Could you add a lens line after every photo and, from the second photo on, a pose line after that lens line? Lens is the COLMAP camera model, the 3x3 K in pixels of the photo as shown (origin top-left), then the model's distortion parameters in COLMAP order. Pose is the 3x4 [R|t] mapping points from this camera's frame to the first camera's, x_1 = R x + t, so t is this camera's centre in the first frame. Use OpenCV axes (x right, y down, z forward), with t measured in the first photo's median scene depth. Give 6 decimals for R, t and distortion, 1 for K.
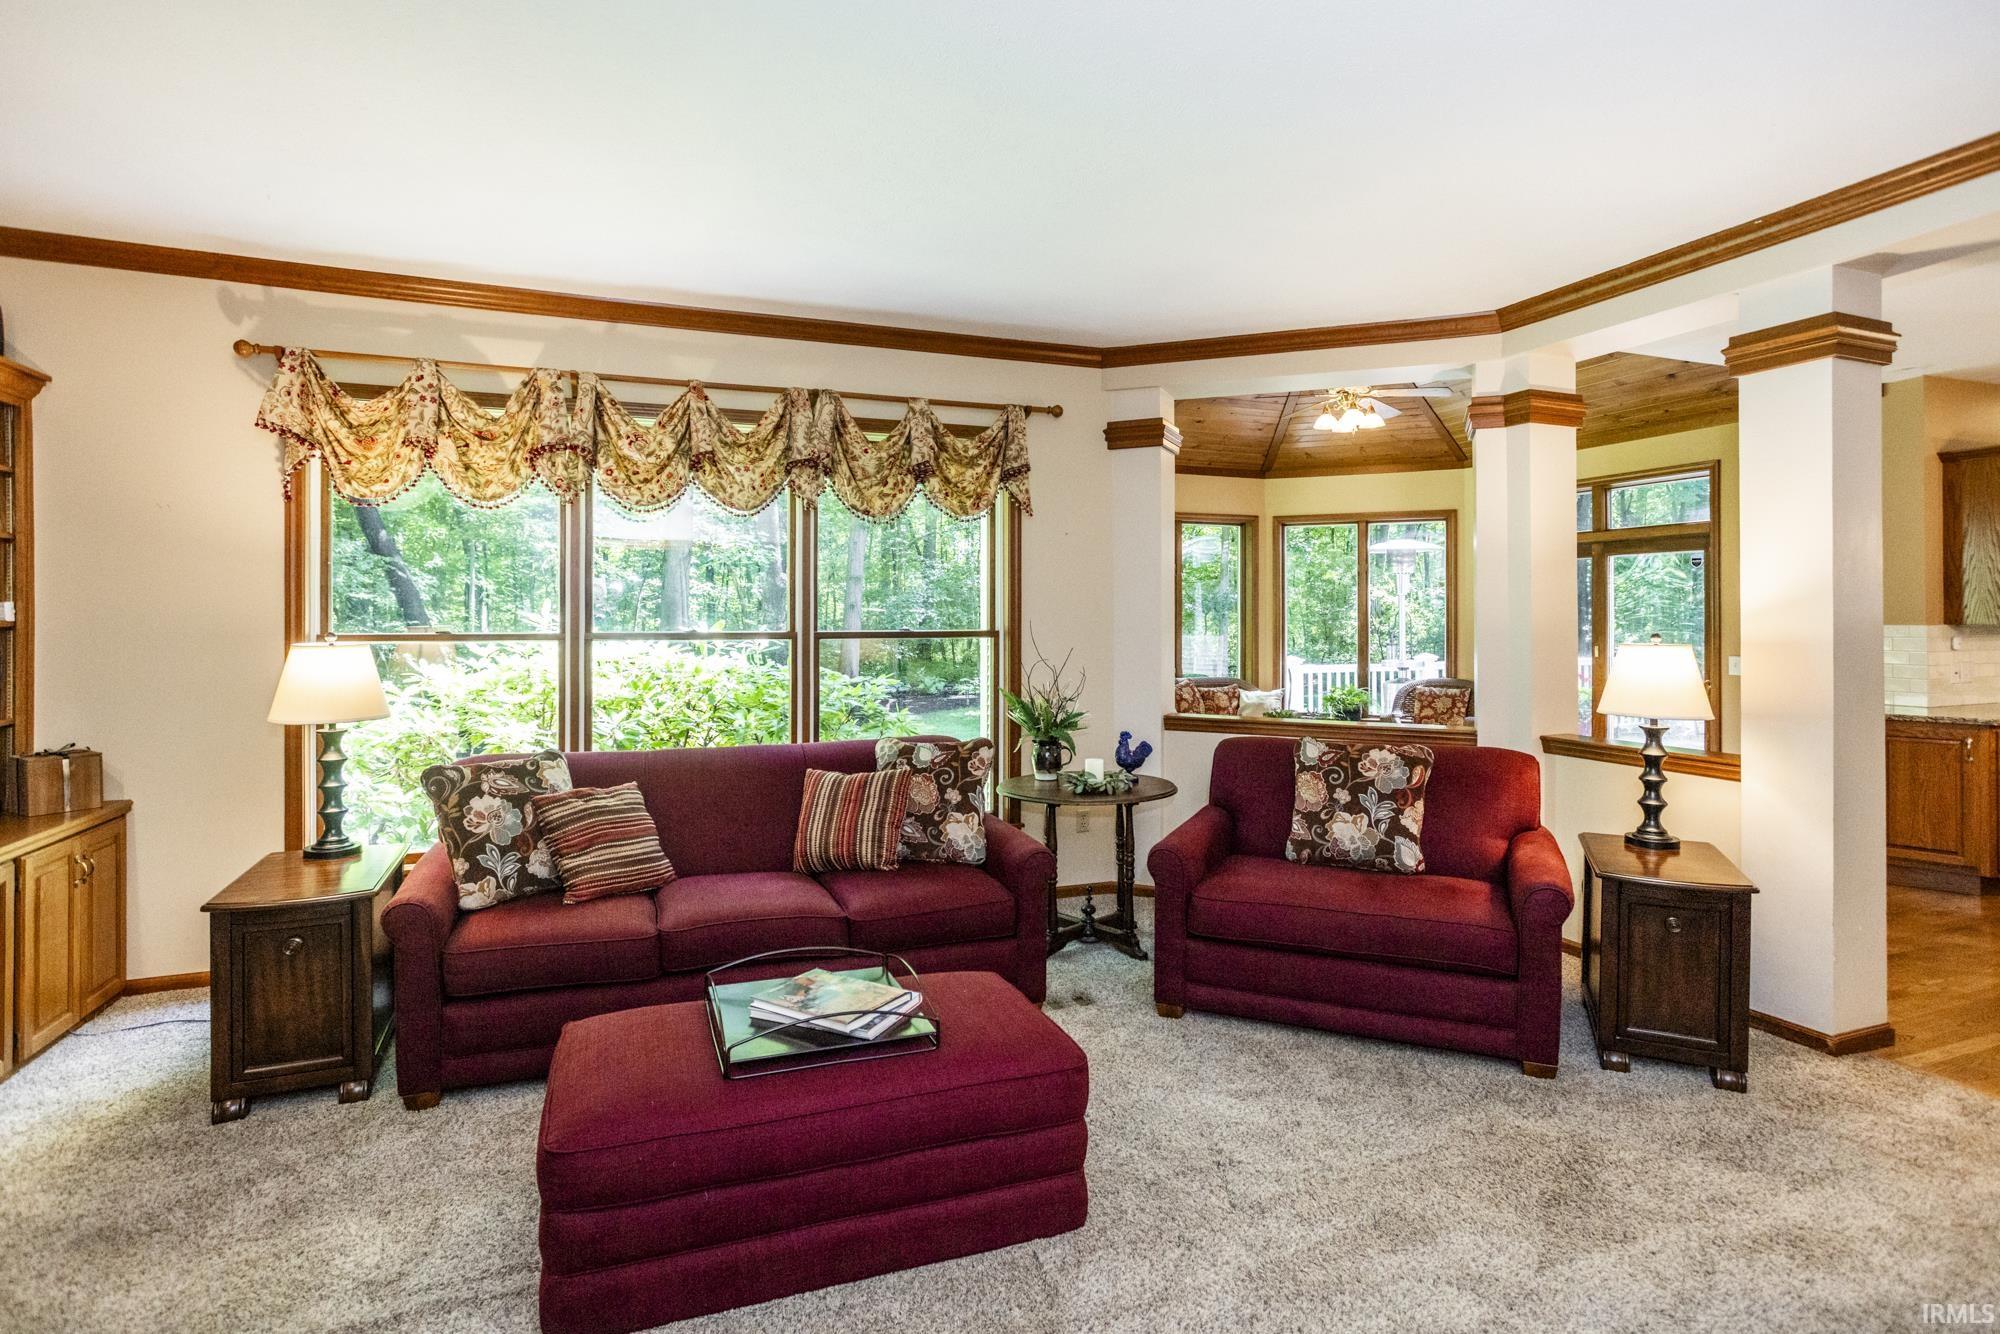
lens RADIAL K [[1012.9, 0, 984.2], [0, 1012.9, 627.6], [0, 0, 1]] dist [0.001445, 0.002547]
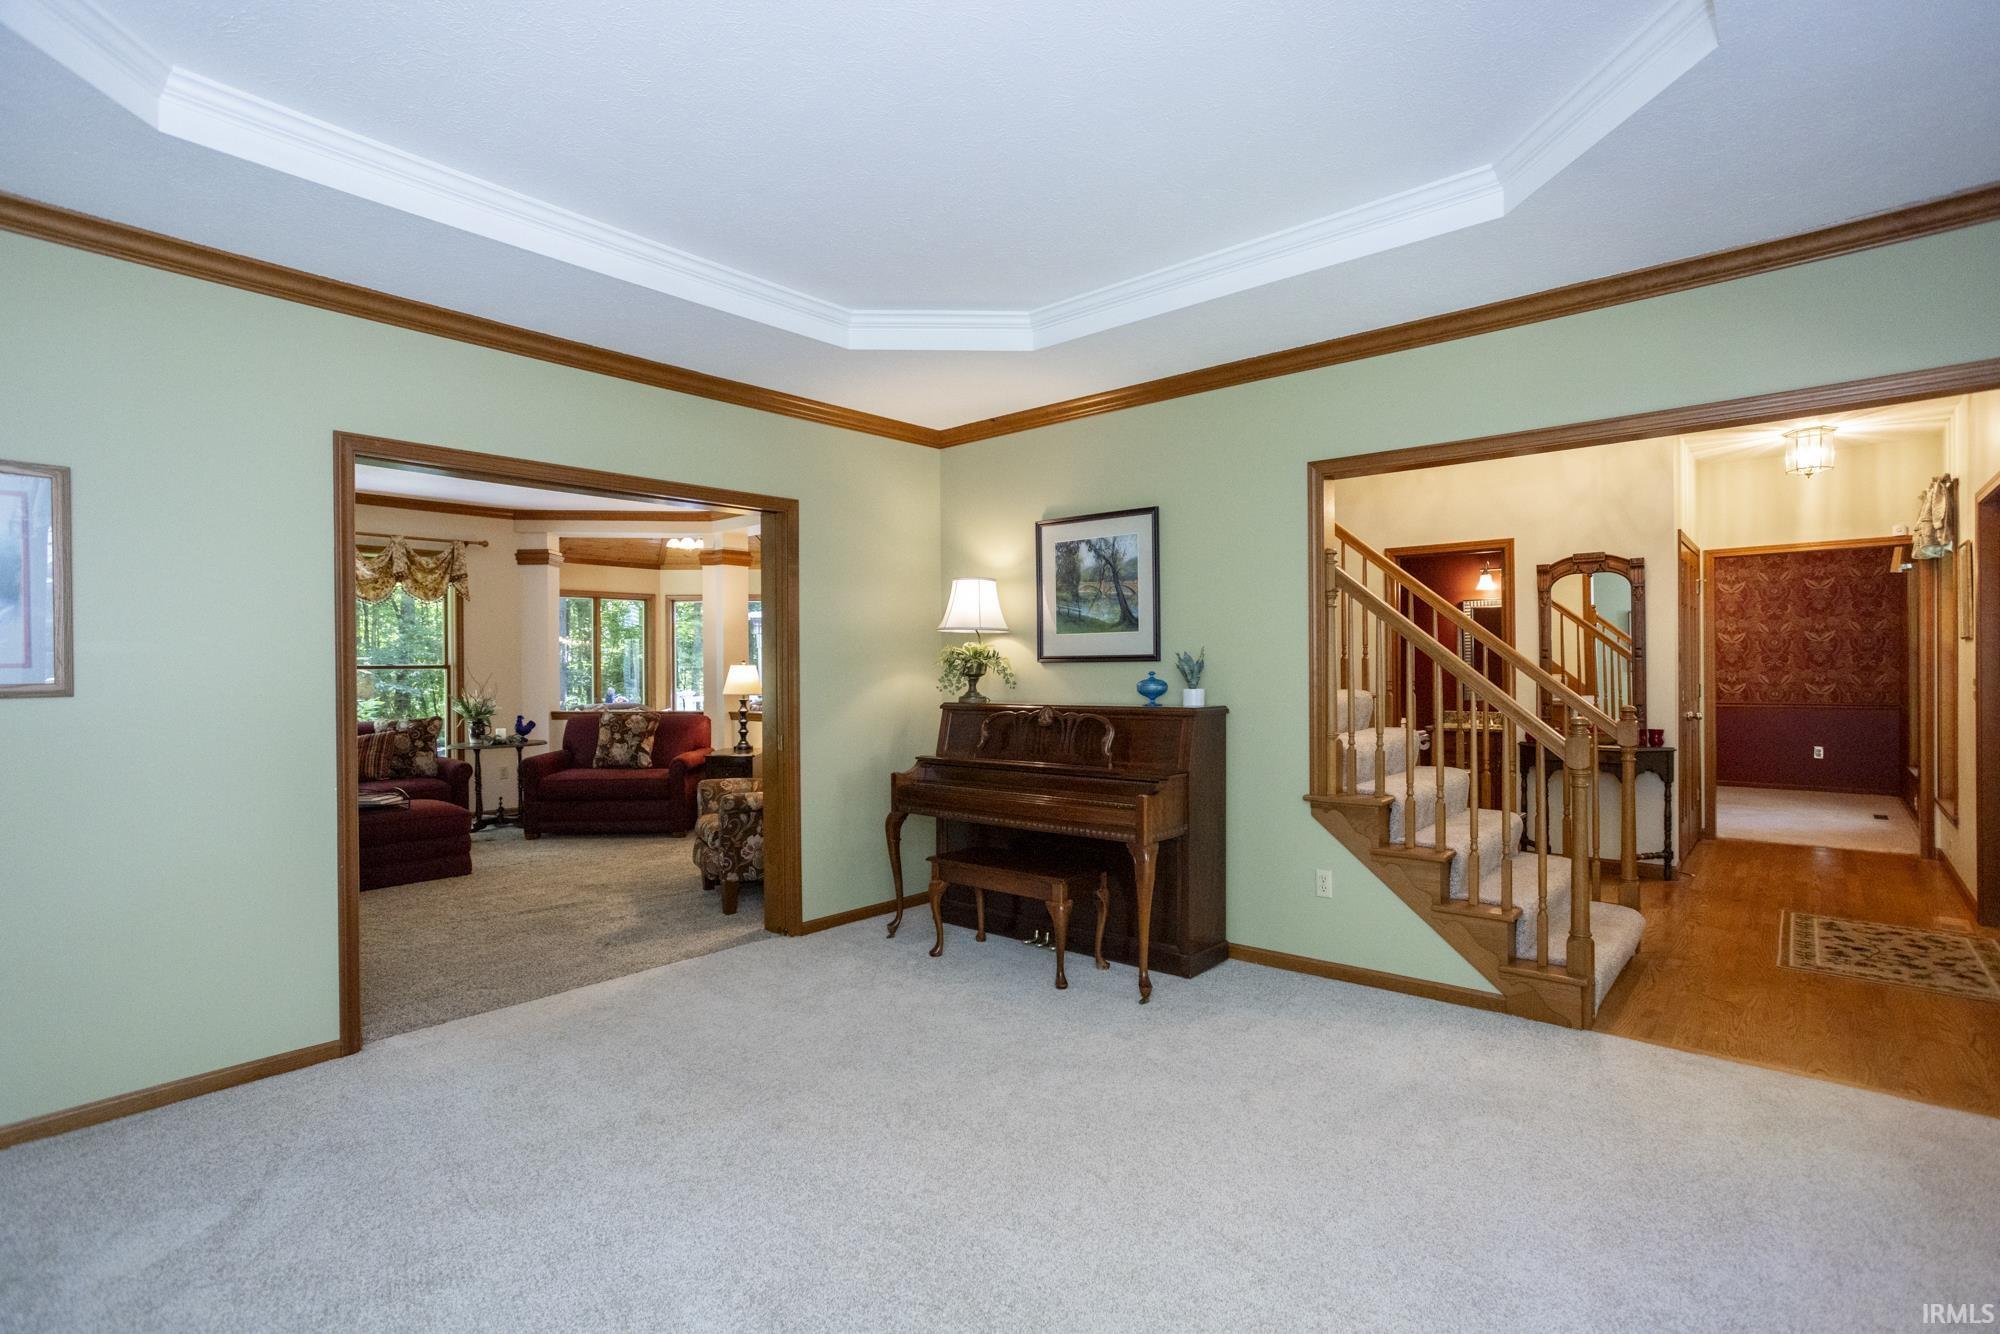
lens RADIAL K [[971.8, 0, 941.9], [0, 971.8, 685.4], [0, 0, 1]] dist [-0.021889, 0.010286]
pose [[0.902498, -0.009929, 0.430579, 0.076196], [0.009236, 0.999951, 0.003698, 0.049614], [-0.430594, 0.000640, 0.902546, -1.107344]]
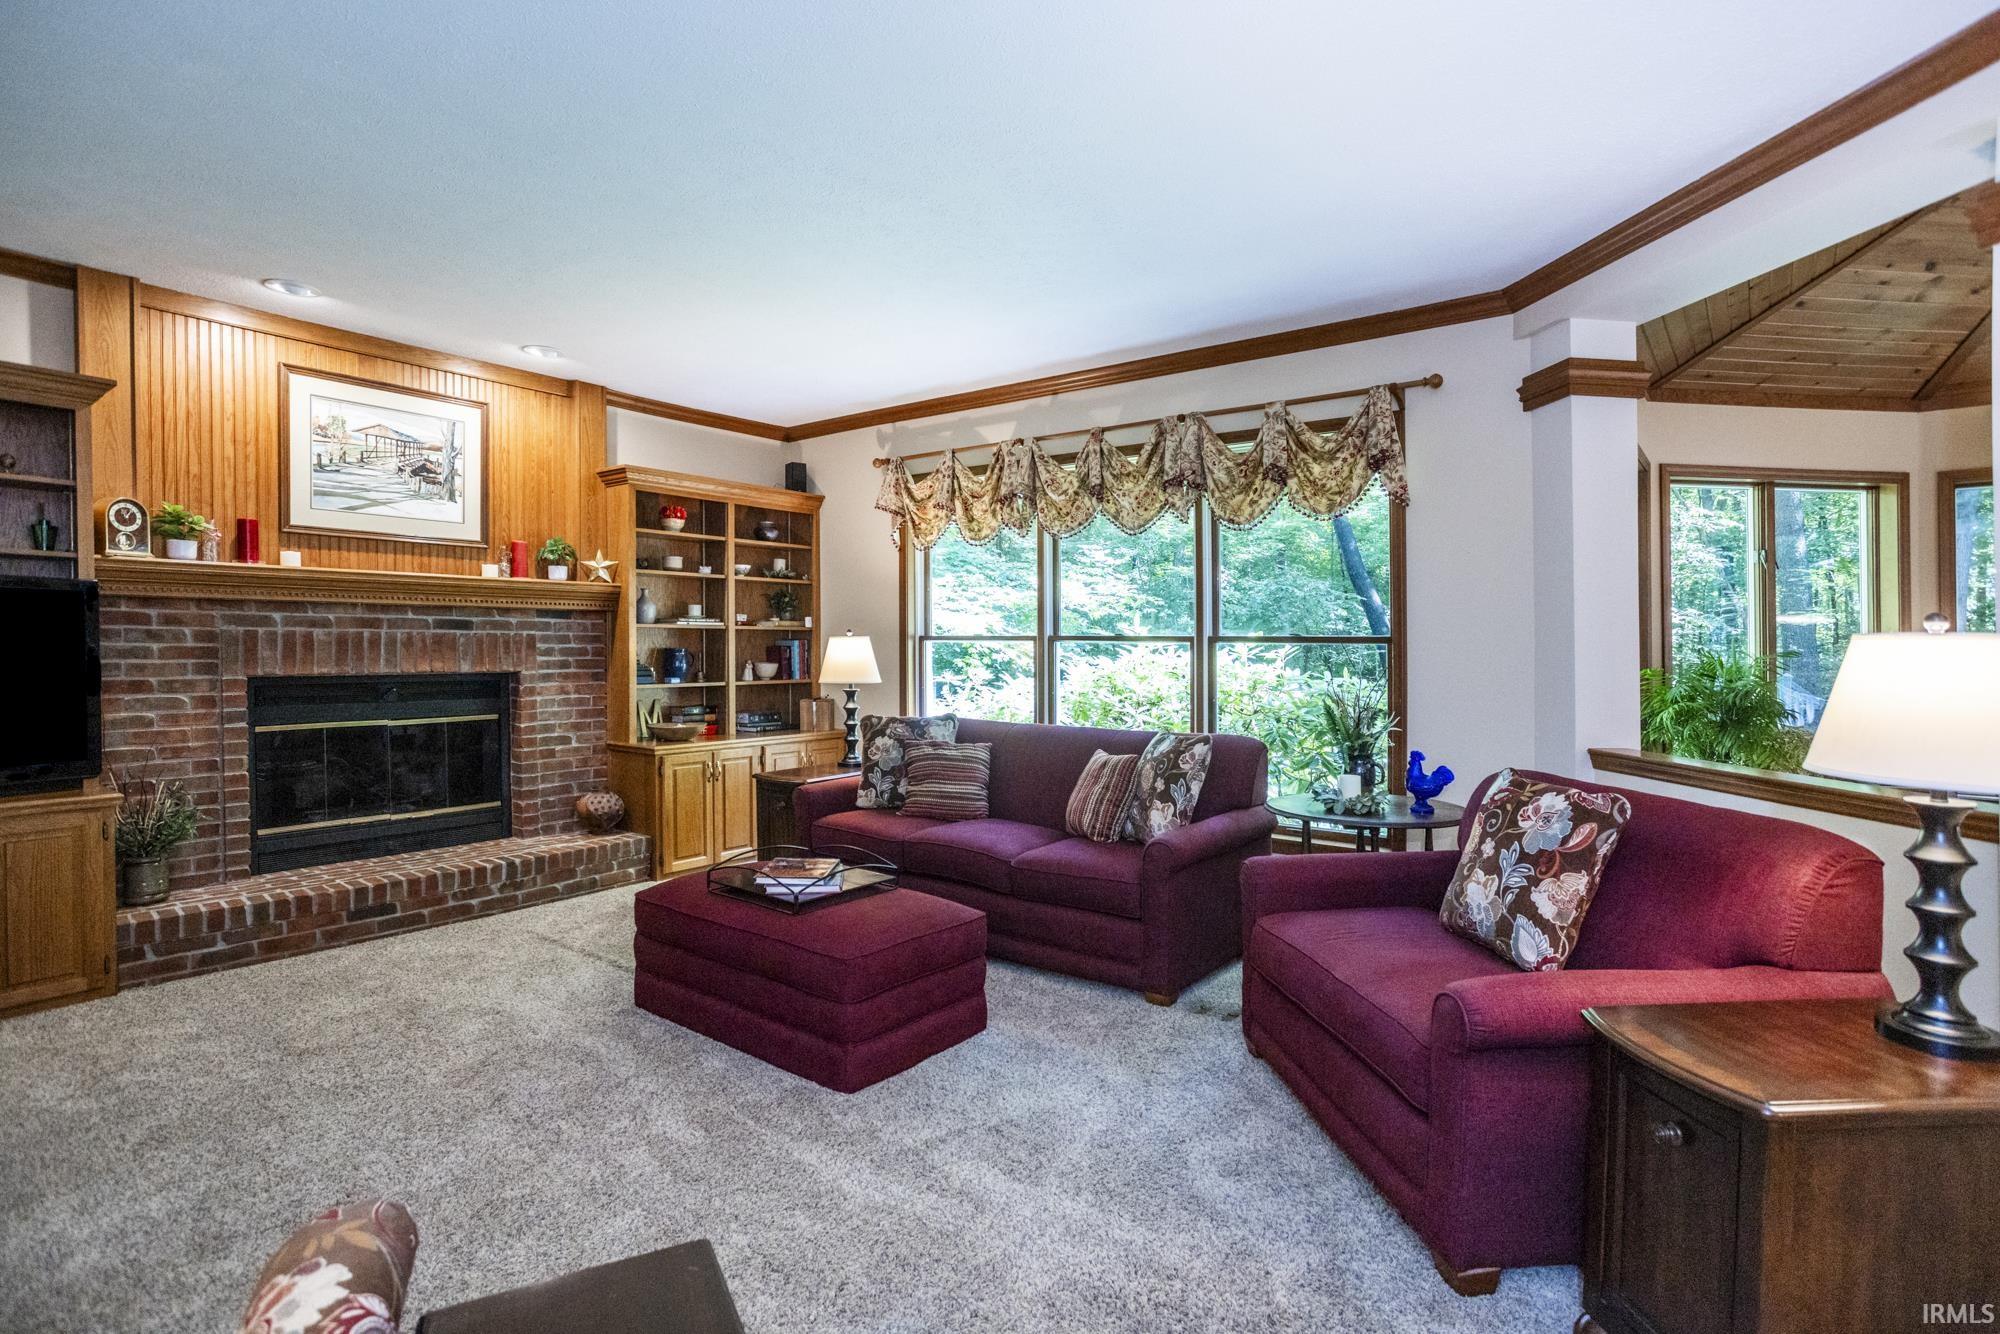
lens RADIAL K [[971.8, 0, 1018.3], [0, 971.8, 677.8], [0, 0, 1]] dist [-0.021889, 0.010286]
pose [[0.538242, 0.032642, -0.842158, 0.689822], [-0.016514, 0.999466, 0.028184, 0.026357], [0.842628, -0.001263, 0.538494, 0.310375]]
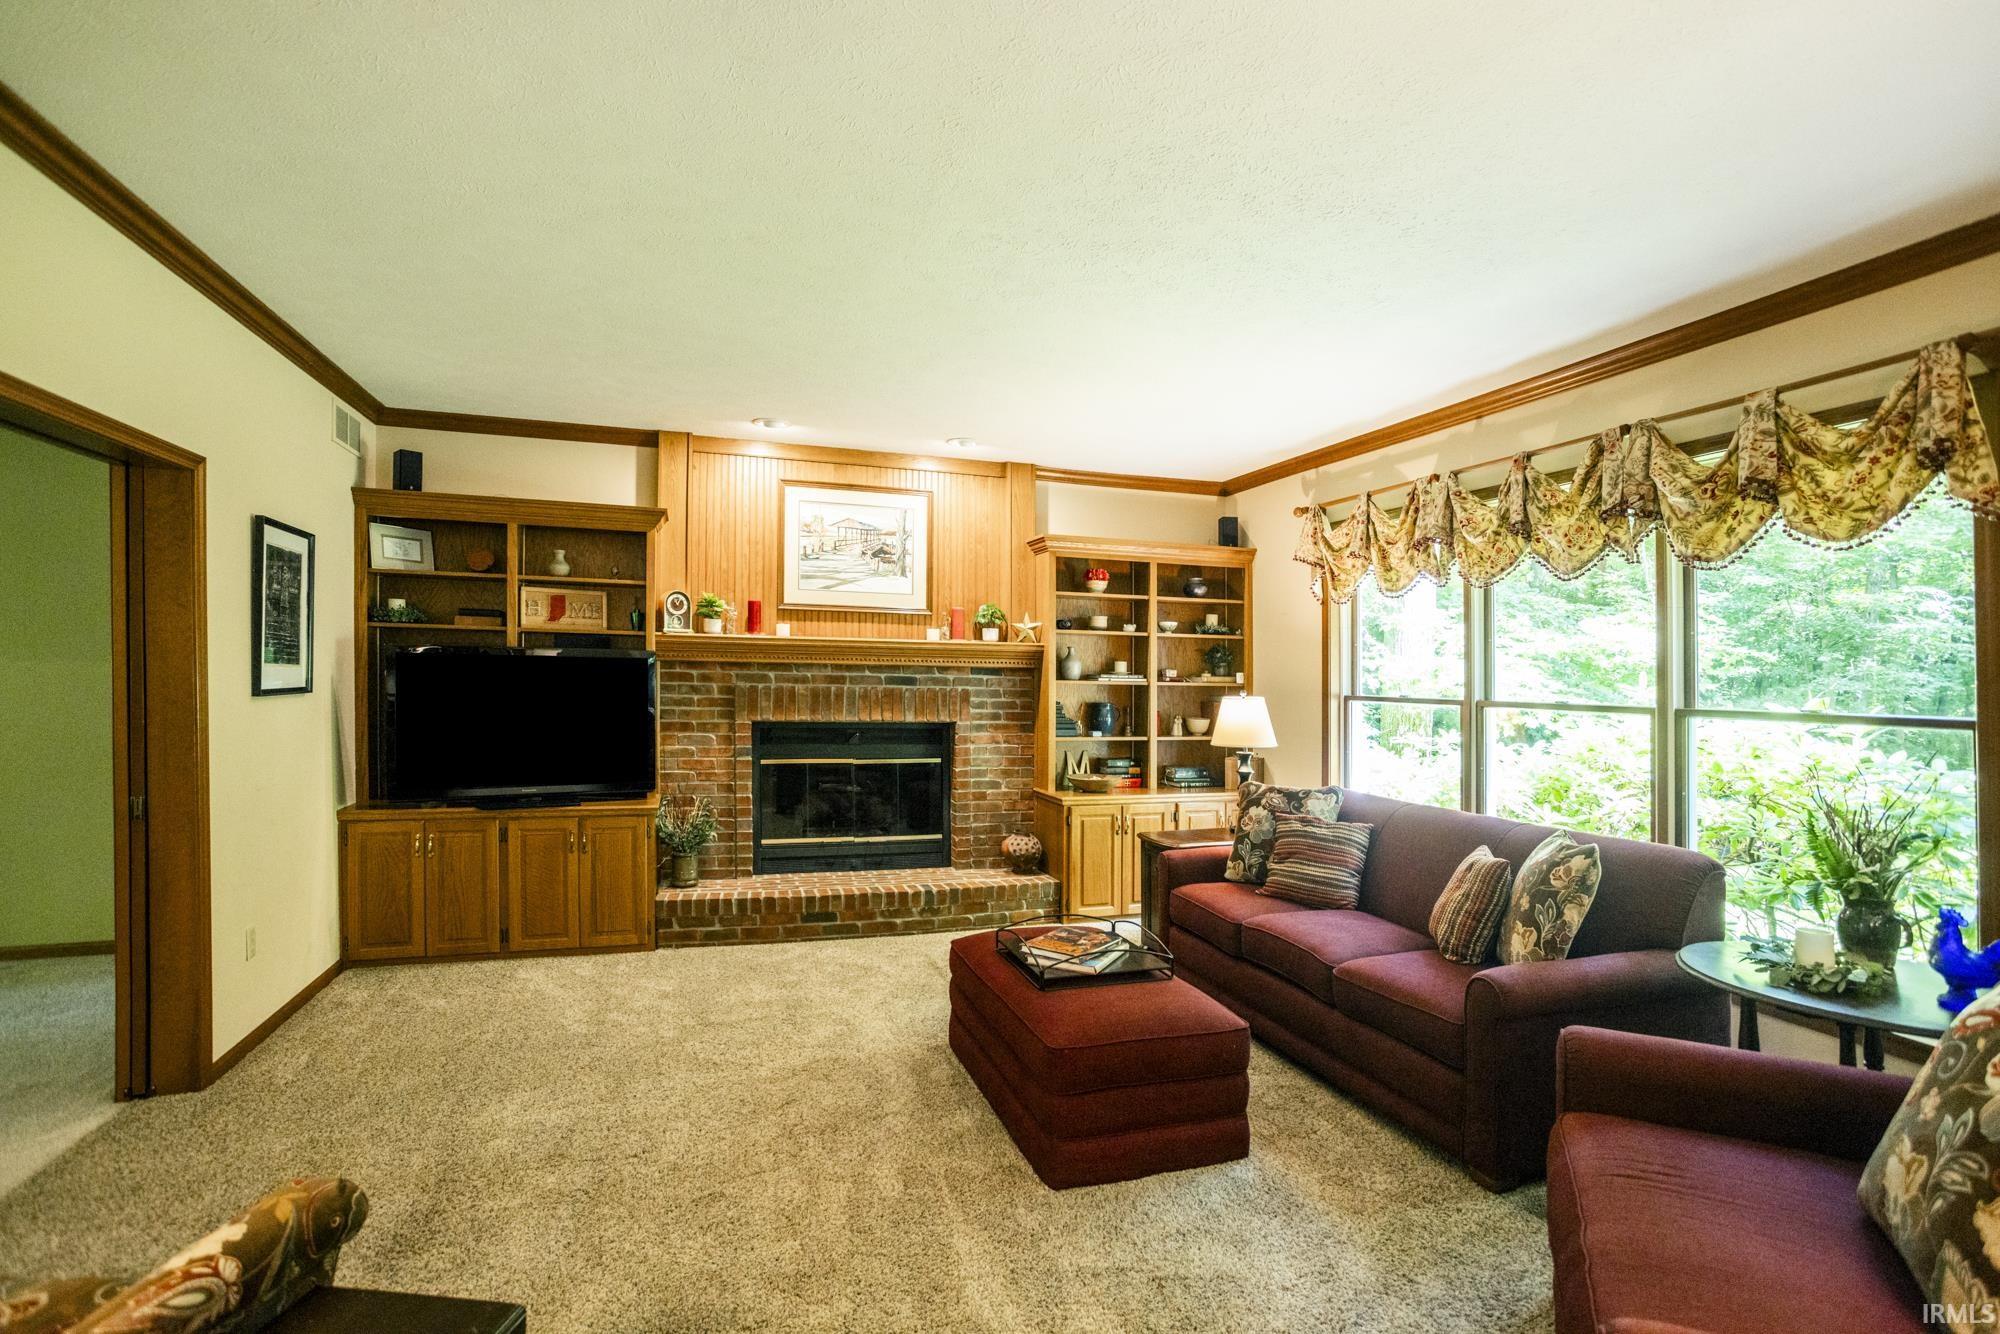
lens RADIAL K [[971.8, 0, 1019.3], [0, 971.8, 668.6], [0, 0, 1]] dist [-0.021889, 0.010286]
pose [[-0.020386, -0.010344, -0.999739, 0.718480], [-0.032598, 0.999422, -0.009676, -0.003817], [0.999261, 0.032392, -0.020711, 0.558592]]
